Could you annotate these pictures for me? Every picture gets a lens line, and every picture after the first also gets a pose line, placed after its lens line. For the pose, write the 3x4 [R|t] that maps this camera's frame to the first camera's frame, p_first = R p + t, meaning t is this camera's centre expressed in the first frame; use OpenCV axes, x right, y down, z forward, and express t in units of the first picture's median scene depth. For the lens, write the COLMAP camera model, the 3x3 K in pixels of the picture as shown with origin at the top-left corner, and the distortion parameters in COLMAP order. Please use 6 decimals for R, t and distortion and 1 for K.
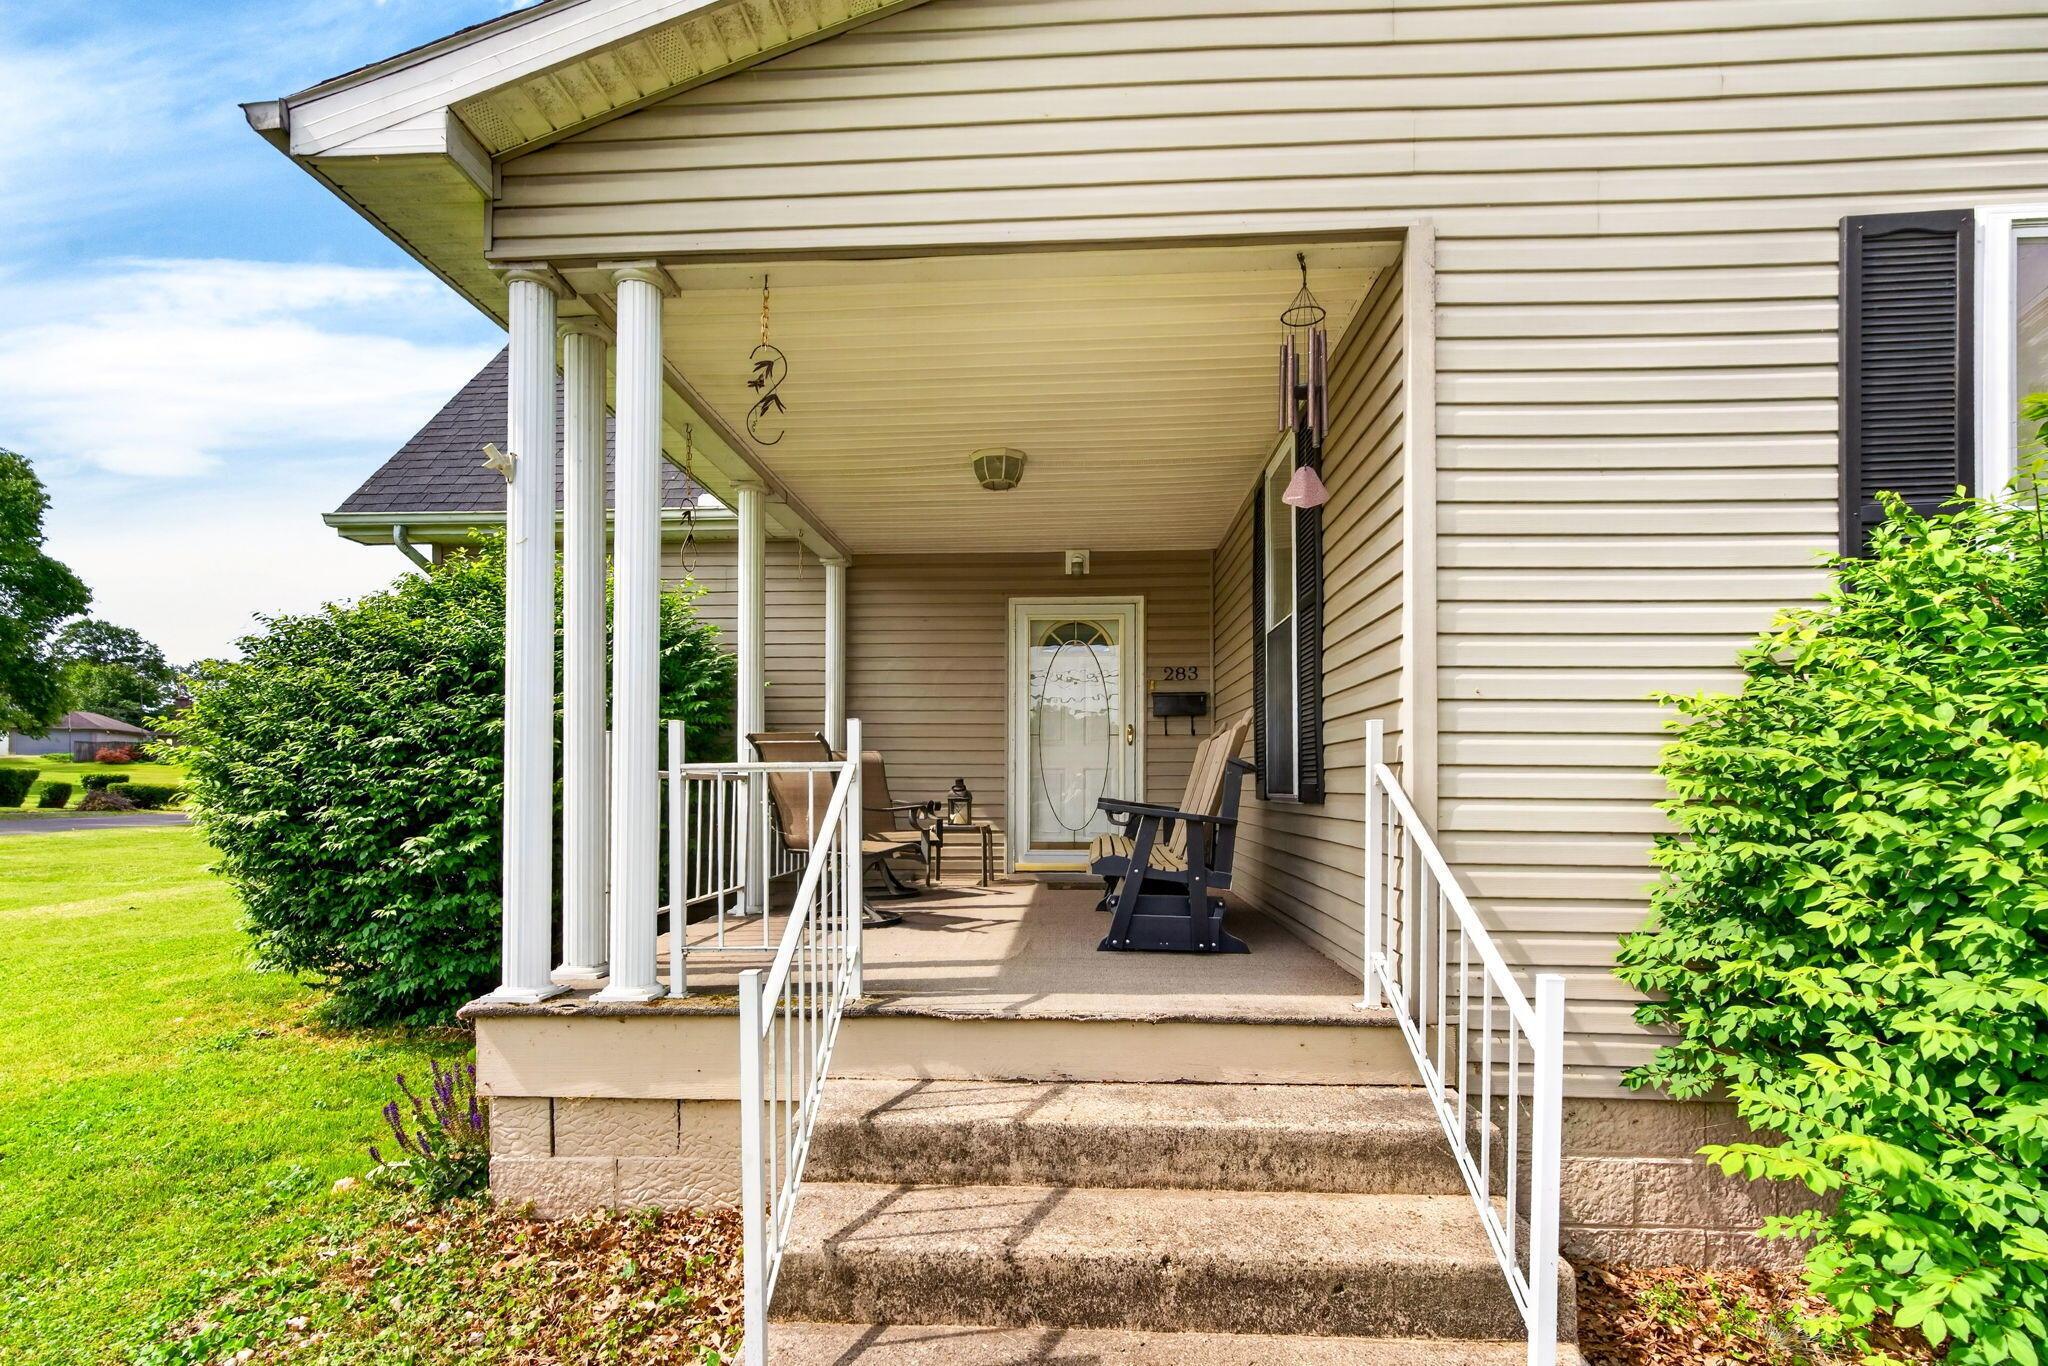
lens RADIAL K [[990.5, 0, 1024.0], [0, 990.5, 683.0], [0, 0, 1]] dist [0.000468, 0.000076]
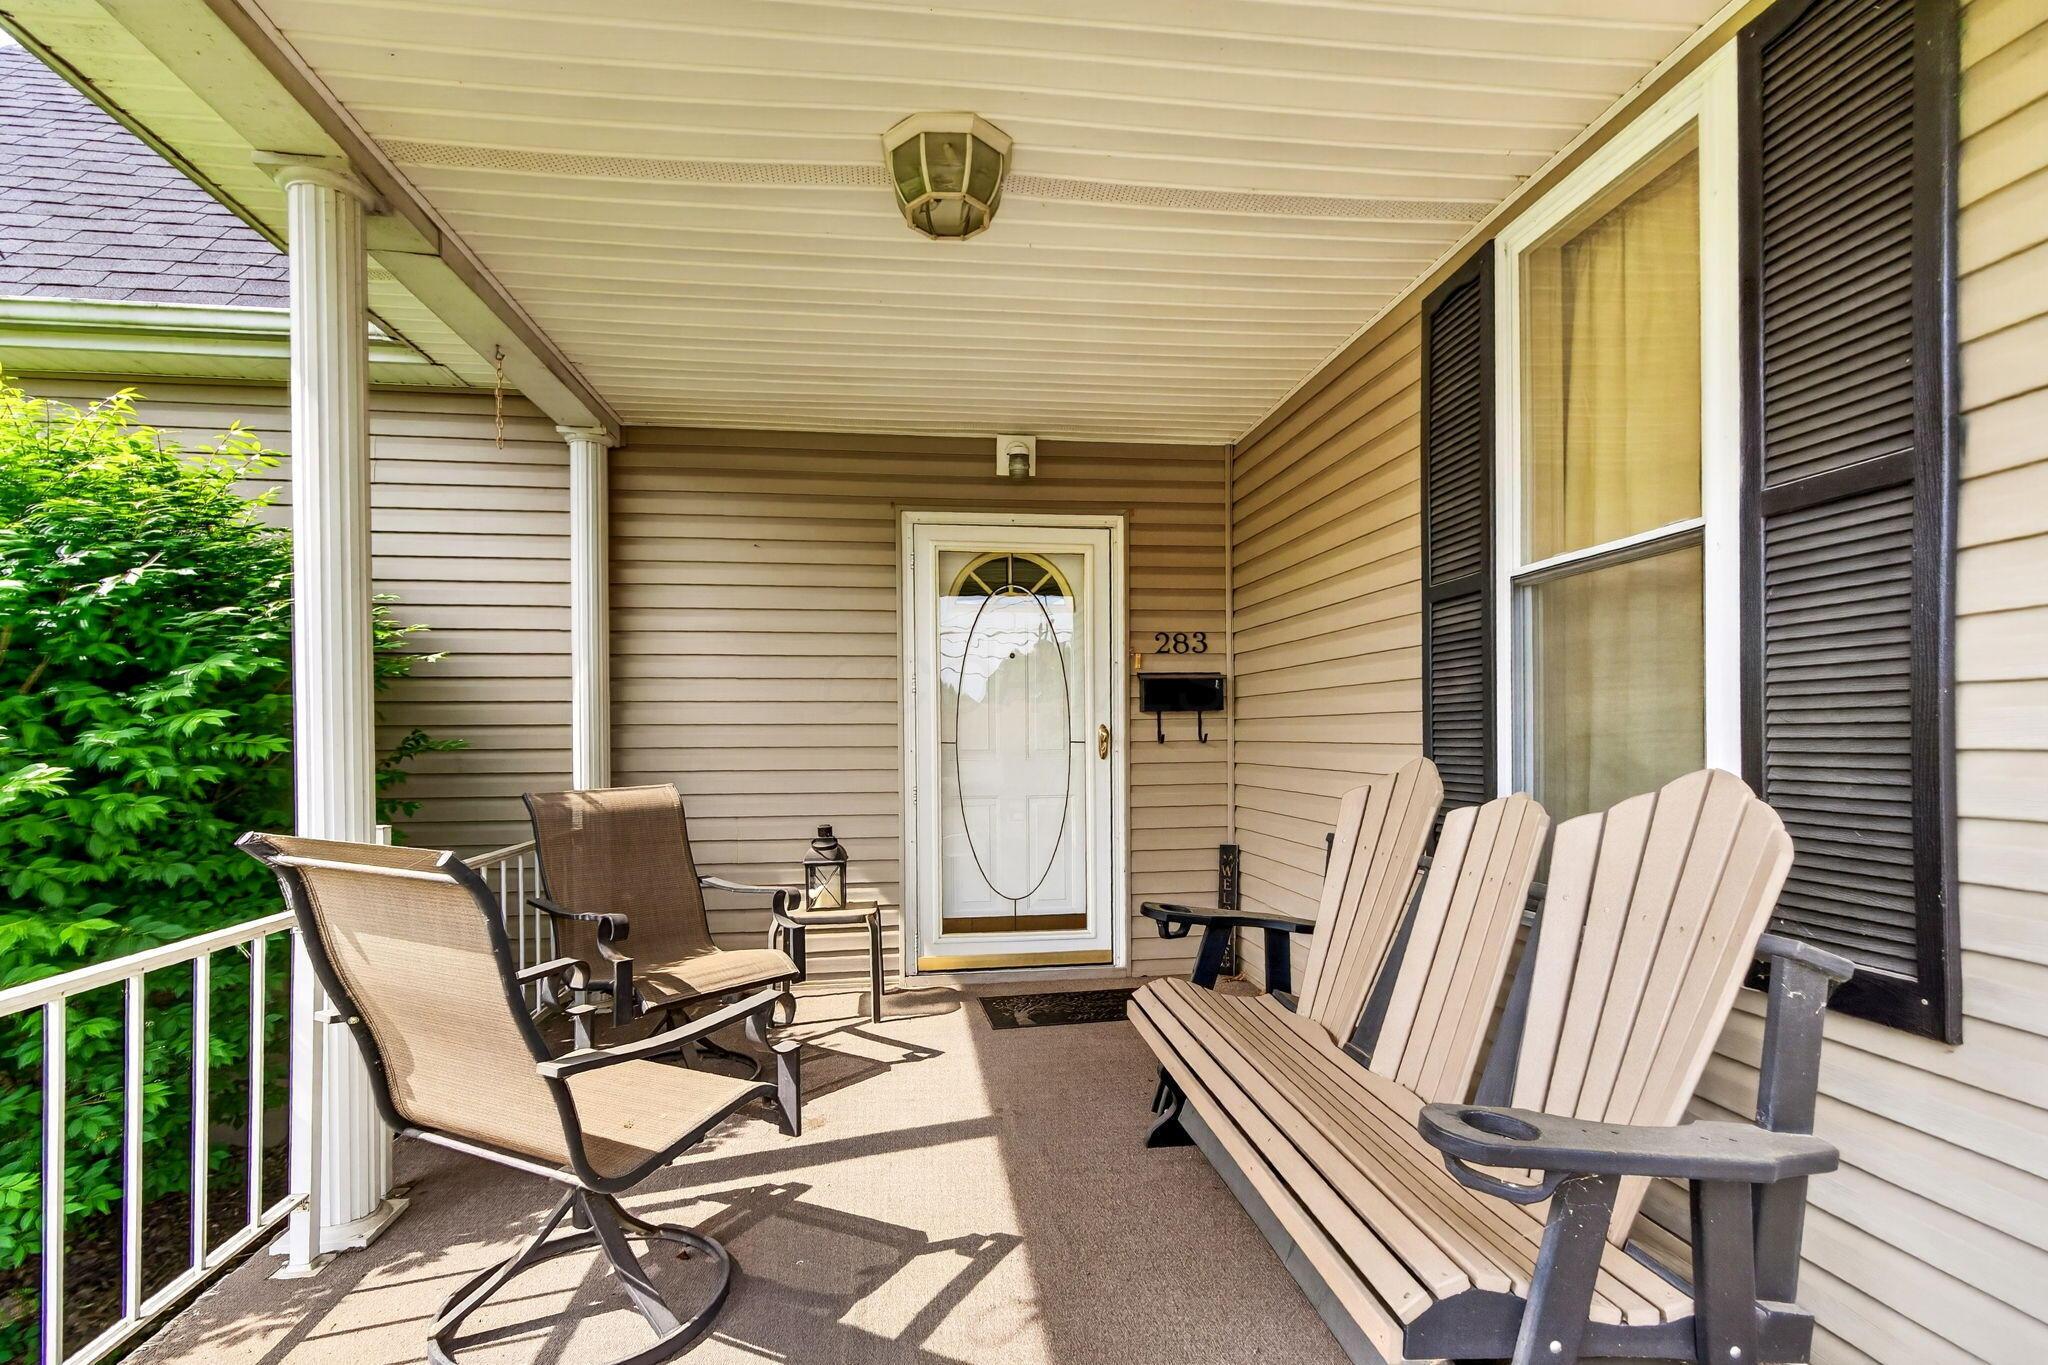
lens RADIAL K [[928.9, 0, 1018.6], [0, 928.9, 709.5], [0, 0, 1]] dist [0.001592, 0.000309]
pose [[0.979965, -0.003848, 0.199133, -0.059743], [-0.011912, 0.996891, 0.077887, -0.012271], [-0.198814, -0.078699, 0.976872, 0.442493]]
